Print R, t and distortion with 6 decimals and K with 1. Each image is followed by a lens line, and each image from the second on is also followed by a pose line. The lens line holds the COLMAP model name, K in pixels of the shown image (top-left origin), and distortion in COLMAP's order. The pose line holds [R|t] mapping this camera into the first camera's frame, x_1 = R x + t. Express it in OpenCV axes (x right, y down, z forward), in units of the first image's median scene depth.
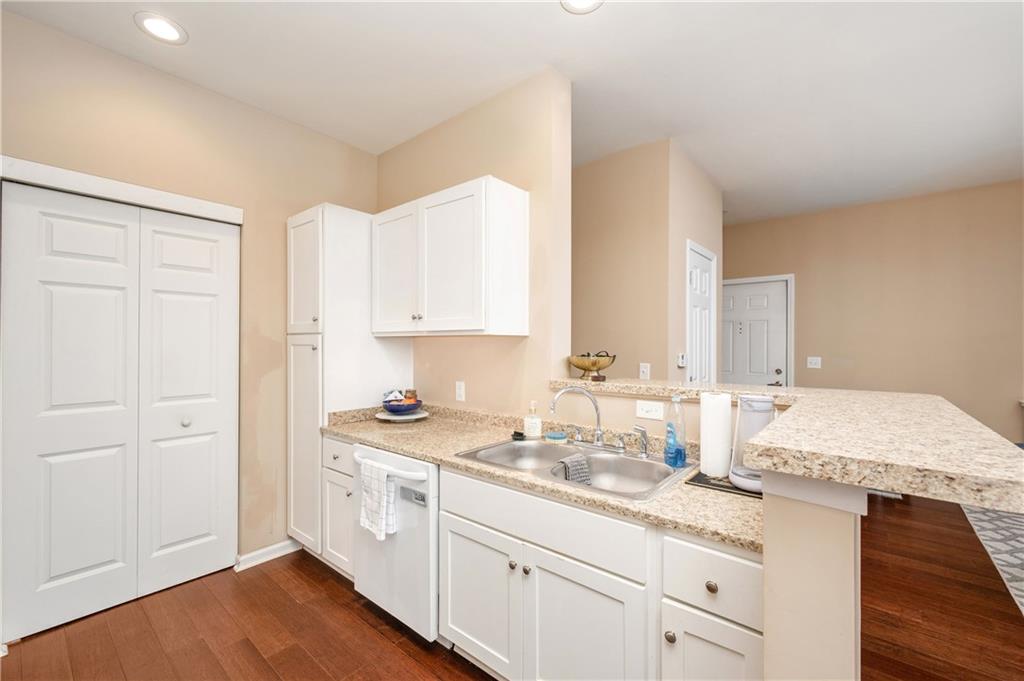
lens RADIAL K [[412.8, 0, 495.6], [0, 412.8, 342.0], [0, 0, 1]] dist [-0.000310, -0.000325]
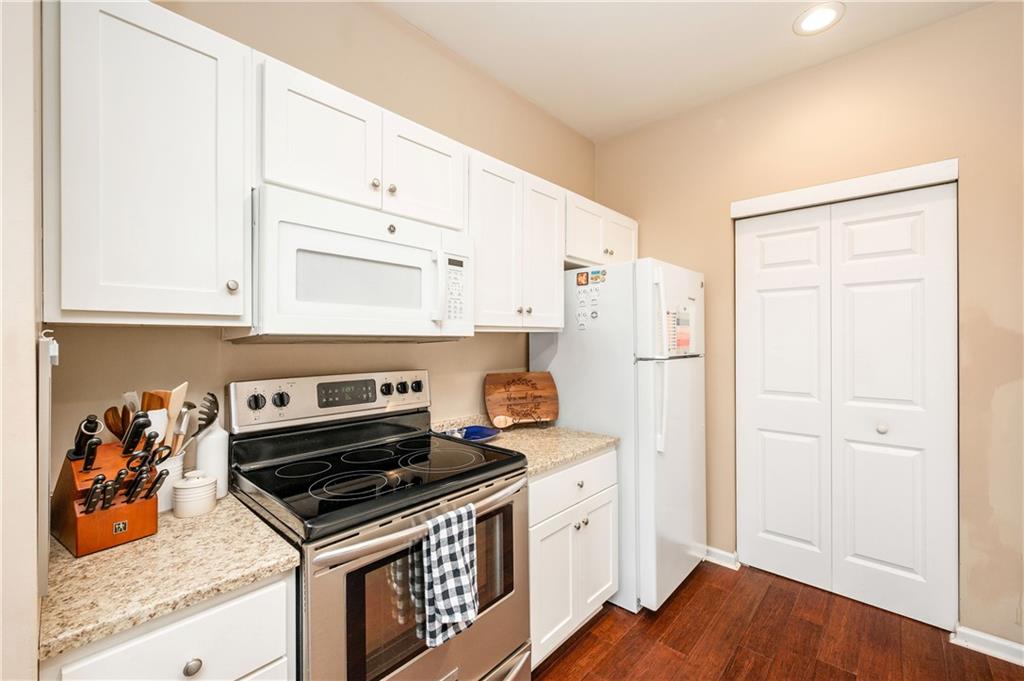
lens RADIAL K [[434.4, 0, 512.0], [0, 434.4, 340.5], [0, 0, 1]] dist [0.000852, 0.000317]
pose [[-0.024310, -0.001520, -0.999703, 0.206967], [0.004750, 0.999987, -0.001636, 0.003406], [0.999693, -0.004789, -0.024302, 0.238672]]
